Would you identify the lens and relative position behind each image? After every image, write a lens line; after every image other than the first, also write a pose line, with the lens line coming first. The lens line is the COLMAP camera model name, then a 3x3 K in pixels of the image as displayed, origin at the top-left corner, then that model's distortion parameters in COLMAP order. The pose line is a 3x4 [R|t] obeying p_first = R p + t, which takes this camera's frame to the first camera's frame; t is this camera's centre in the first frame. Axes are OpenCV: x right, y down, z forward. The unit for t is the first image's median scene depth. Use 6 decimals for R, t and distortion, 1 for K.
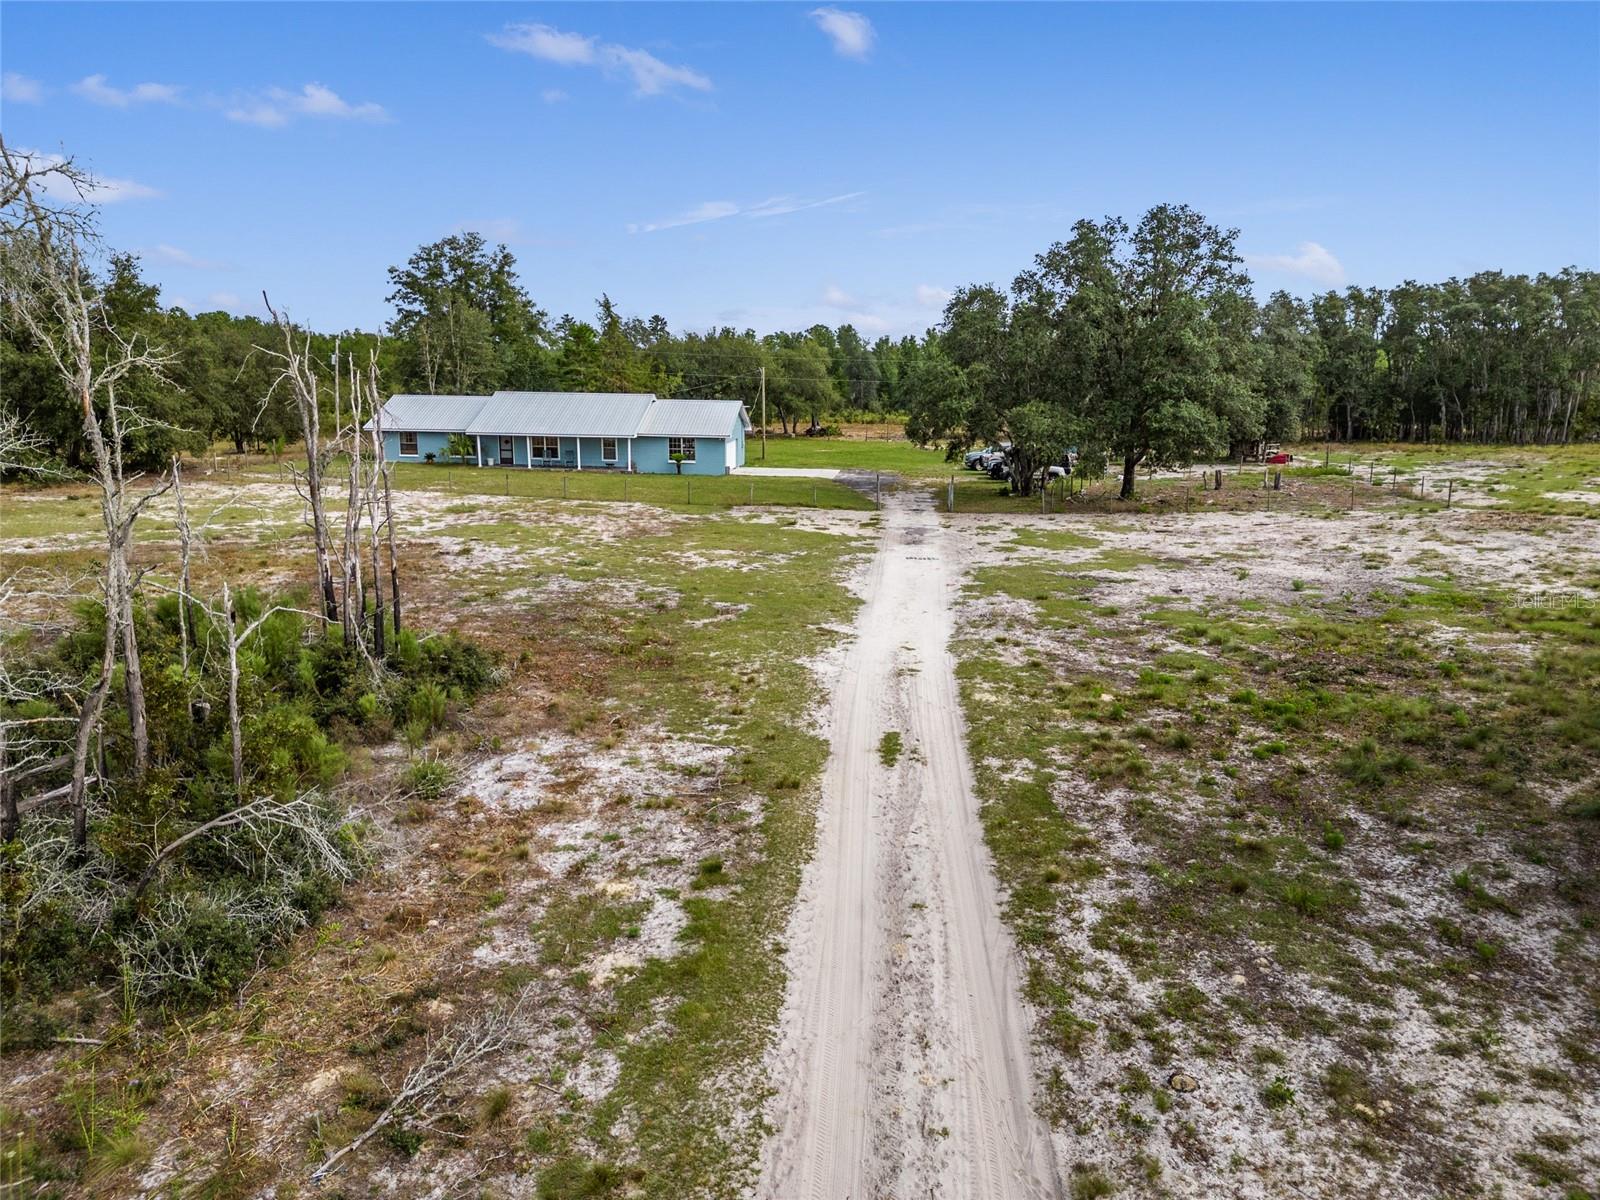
lens RADIAL K [[1112.3, 0, 805.2], [0, 1112.3, 611.4], [0, 0, 1]] dist [0.053423, -0.022581]
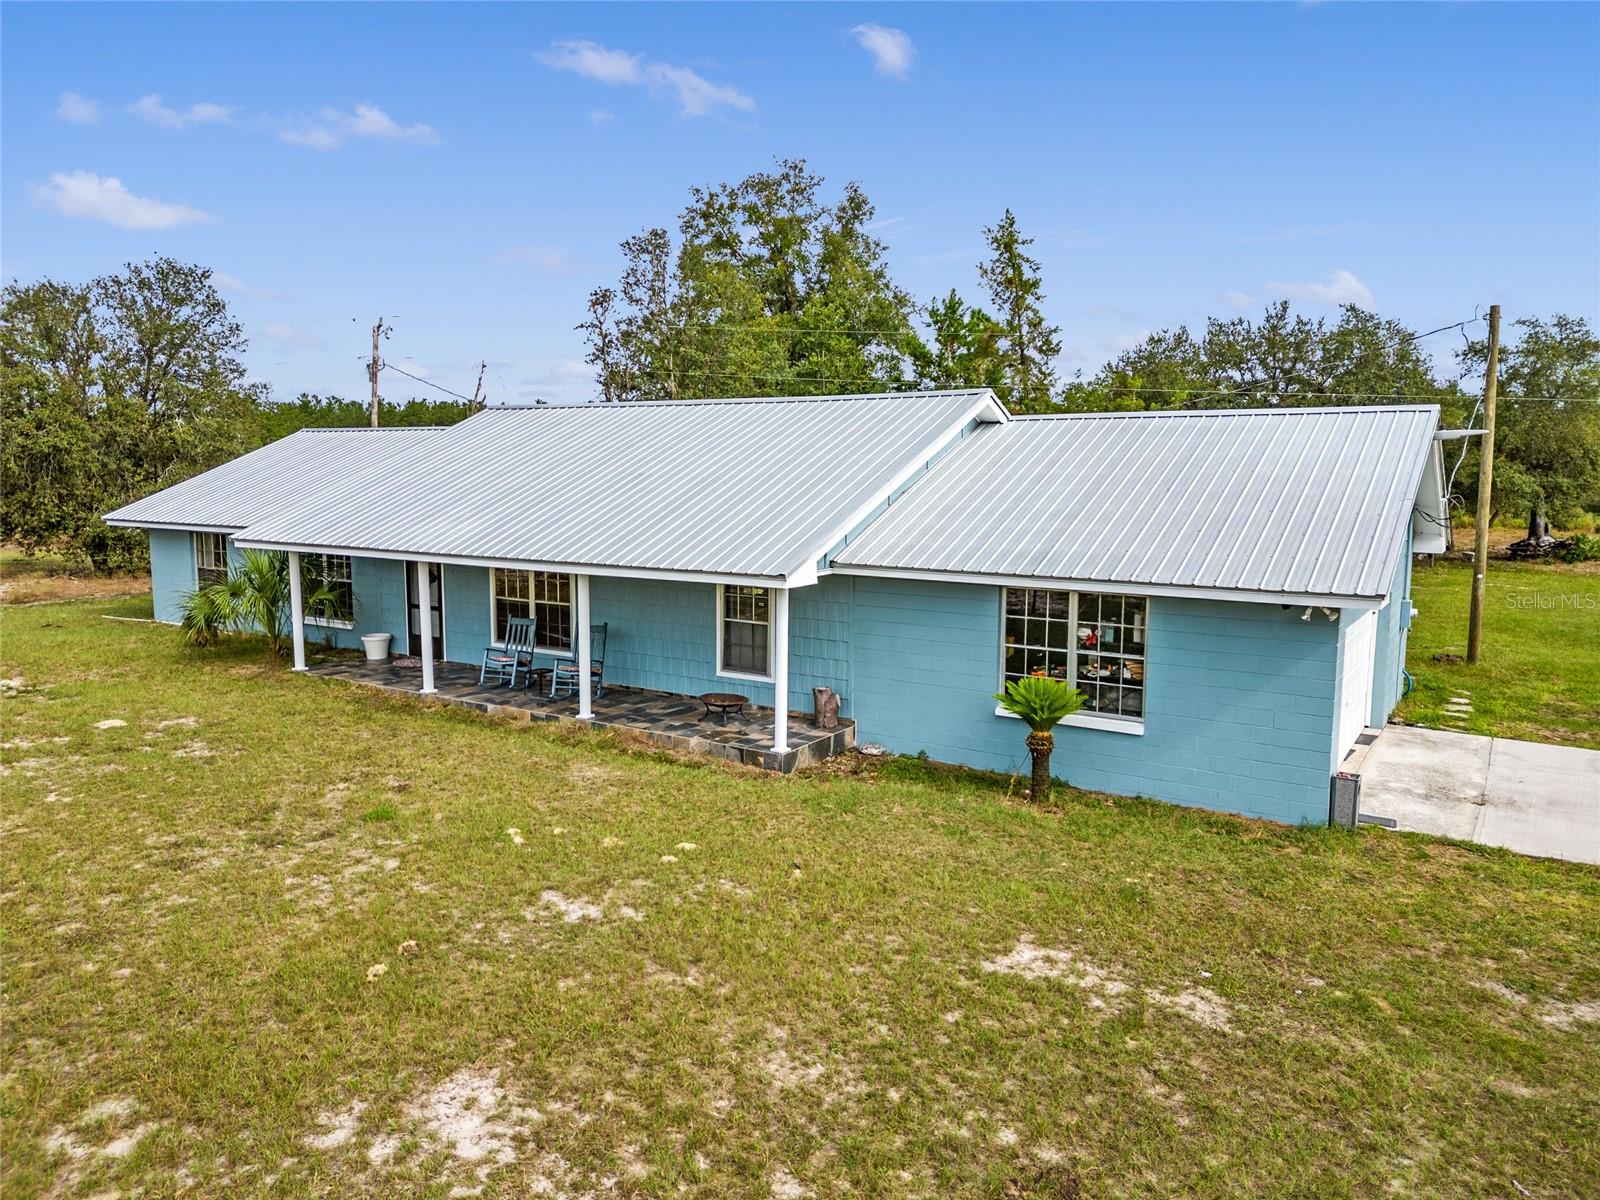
lens RADIAL K [[1112.3, 0, 796.4], [0, 1112.3, 590.7], [0, 0, 1]] dist [0.053423, -0.022581]
pose [[0.888721, 0.047110, -0.456022, -0.059500], [-0.095318, 0.991957, -0.083285, -0.120451], [0.448430, 0.117484, 0.886063, 0.720491]]
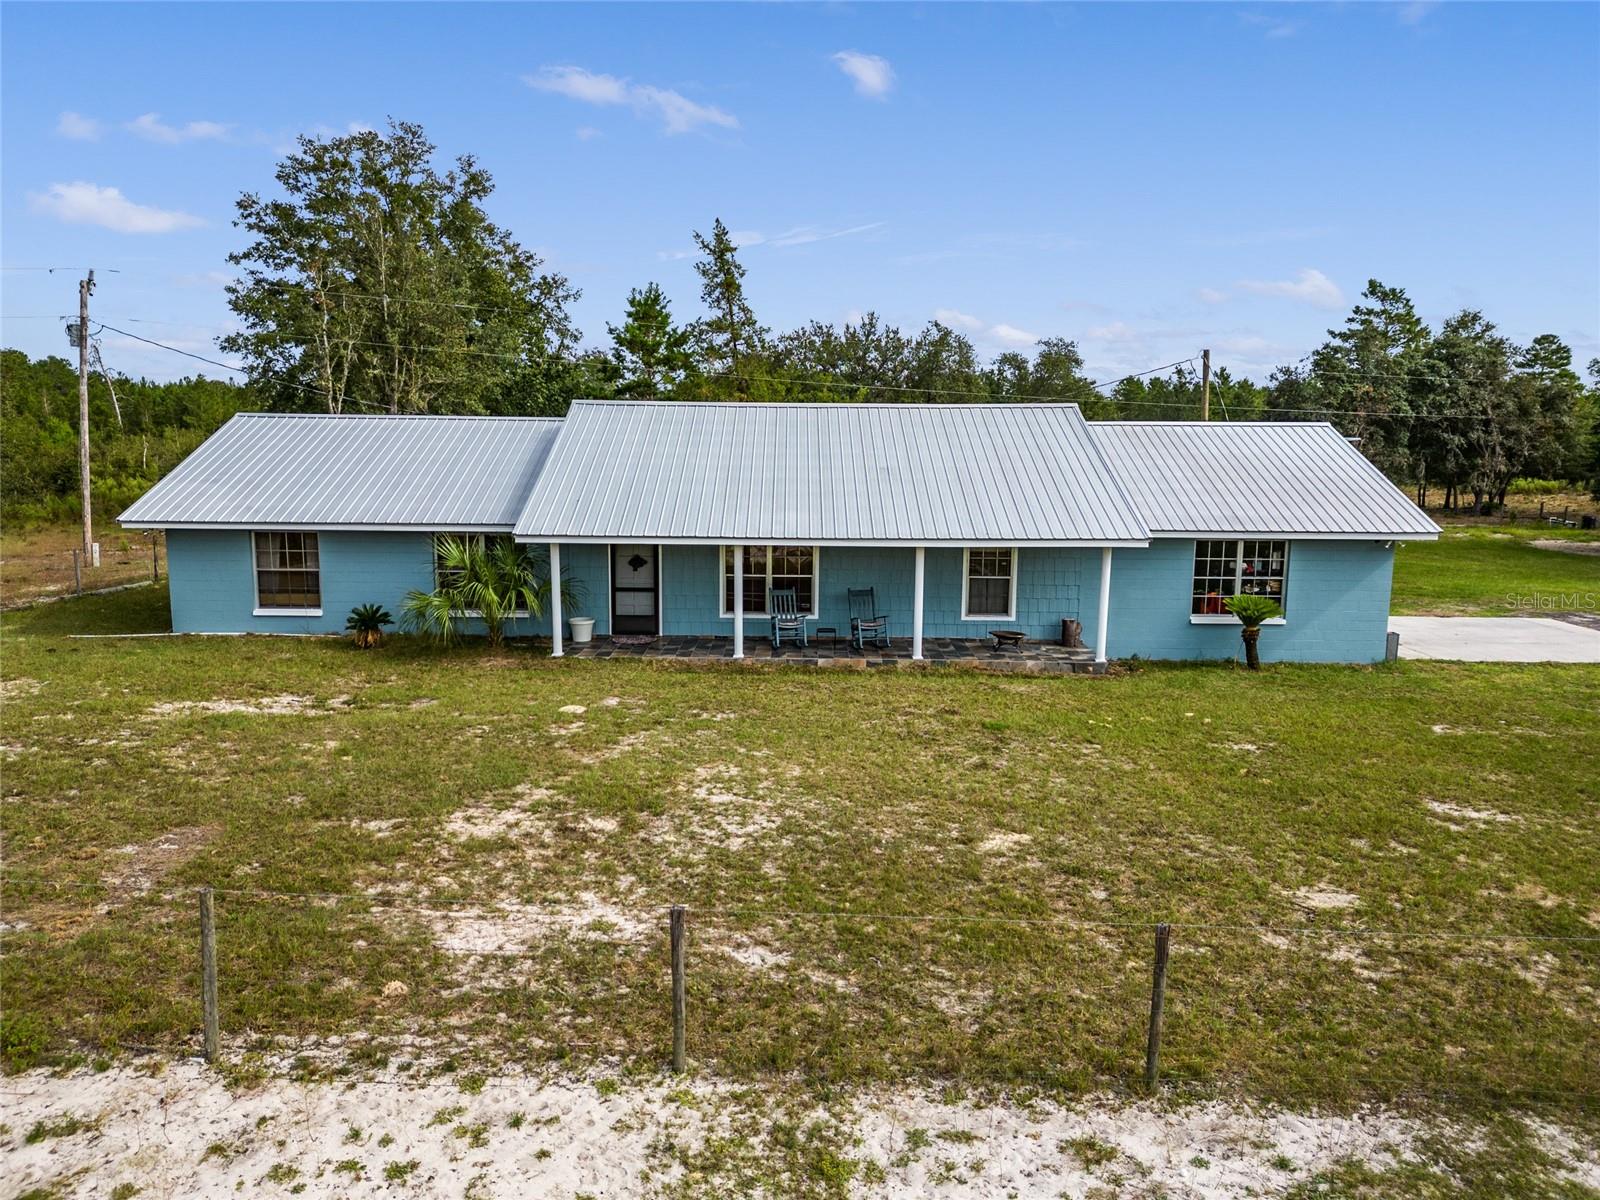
lens RADIAL K [[1112.3, 0, 791.8], [0, 1112.3, 604.0], [0, 0, 1]] dist [0.053423, -0.022581]
pose [[0.995059, -0.015727, 0.098032, -0.228904], [0.022115, 0.997678, -0.064422, -0.108263], [-0.096791, 0.066272, 0.993096, 0.633728]]
